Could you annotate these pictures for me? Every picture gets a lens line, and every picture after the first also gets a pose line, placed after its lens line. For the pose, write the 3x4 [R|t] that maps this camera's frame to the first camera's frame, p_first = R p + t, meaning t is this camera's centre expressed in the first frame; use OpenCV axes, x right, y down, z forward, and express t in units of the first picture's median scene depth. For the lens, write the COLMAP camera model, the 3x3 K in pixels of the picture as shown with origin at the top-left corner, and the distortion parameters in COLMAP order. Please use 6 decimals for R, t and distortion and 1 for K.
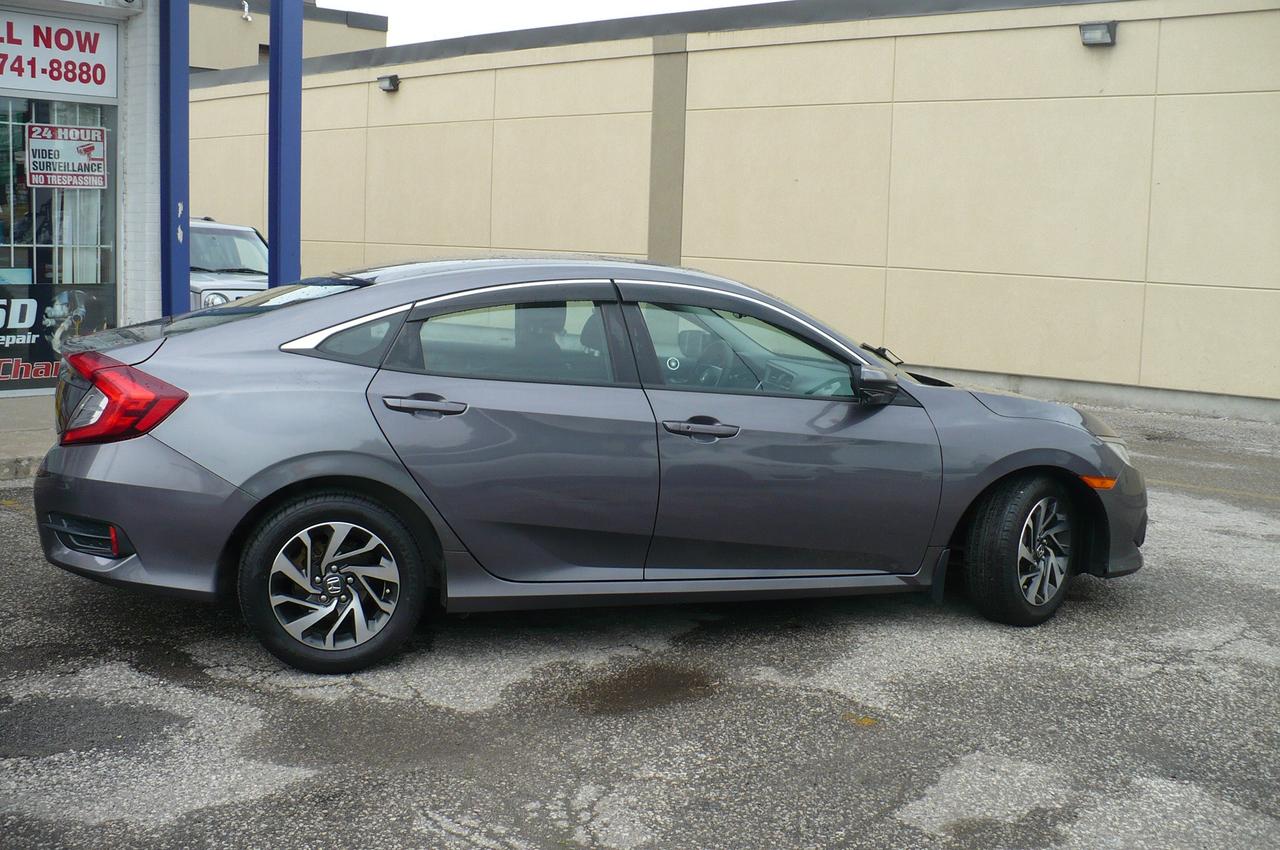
lens RADIAL K [[1433.0, 0, 636.9], [0, 1433.0, 425.4], [0, 0, 1]] dist [-0.194665, 0.000000]
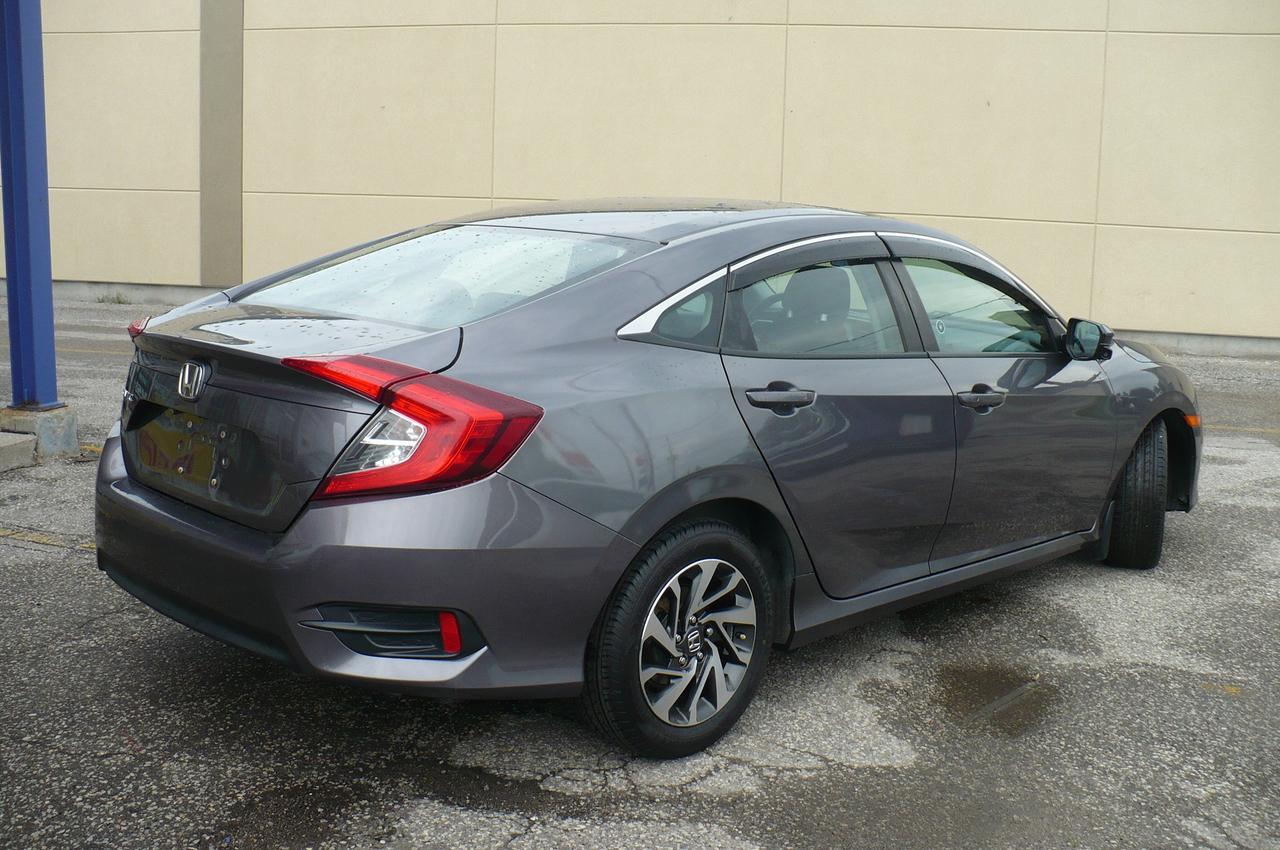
lens RADIAL K [[1433.0, 0, 640.1], [0, 1433.0, 427.7], [0, 0, 1]] dist [-0.194665, 0.000000]
pose [[0.871808, -0.086257, 0.482194, -0.598515], [0.060180, 0.995777, 0.069324, -0.056795], [-0.486138, -0.031419, 0.873317, 0.346650]]
